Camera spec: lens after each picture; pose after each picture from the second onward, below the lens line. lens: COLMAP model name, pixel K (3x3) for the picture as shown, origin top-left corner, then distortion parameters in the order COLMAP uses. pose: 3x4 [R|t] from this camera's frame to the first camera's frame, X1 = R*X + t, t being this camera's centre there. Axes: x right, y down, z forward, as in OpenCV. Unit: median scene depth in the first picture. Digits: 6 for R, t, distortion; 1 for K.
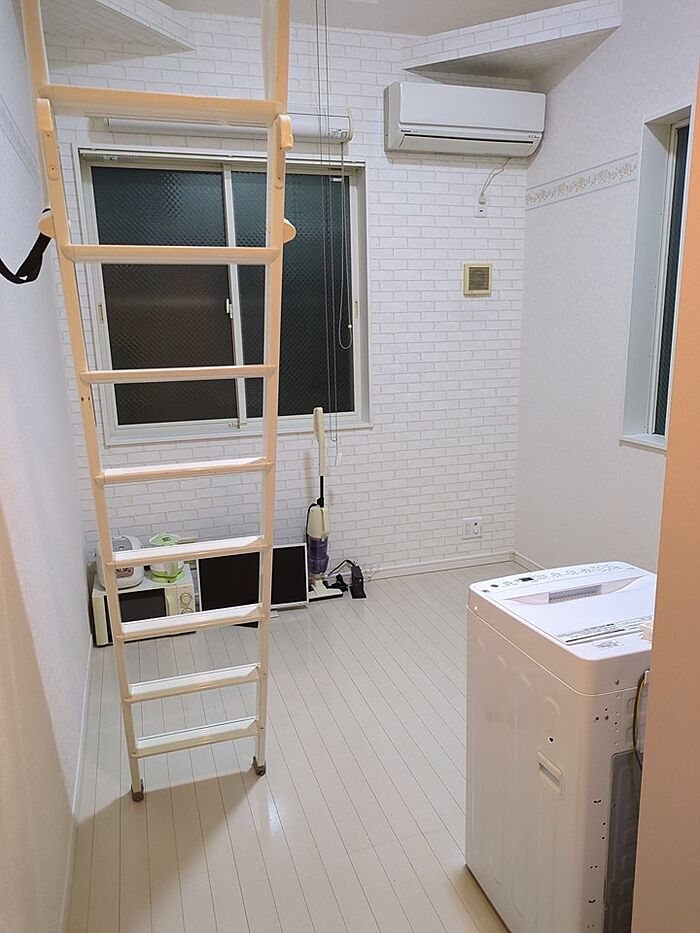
lens RADIAL K [[698.4, 0, 353.8], [0, 698.4, 472.3], [0, 0, 1]] dist [0.024004, -0.006593]
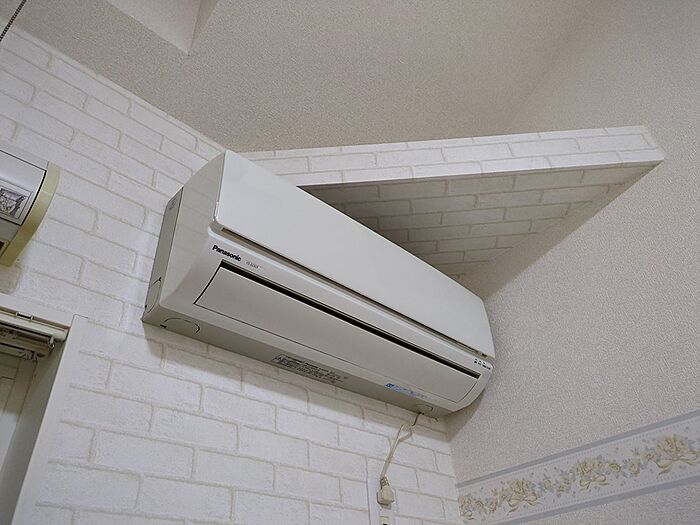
lens RADIAL K [[524.0, 0, 354.5], [0, 524.0, 266.6], [0, 0, 1]] dist [0.024004, -0.006593]
pose [[0.899466, 0.237074, 0.367092, 0.035490], [0.140177, 0.639122, -0.756223, -0.263243], [-0.413897, 0.731655, 0.541637, 0.788096]]
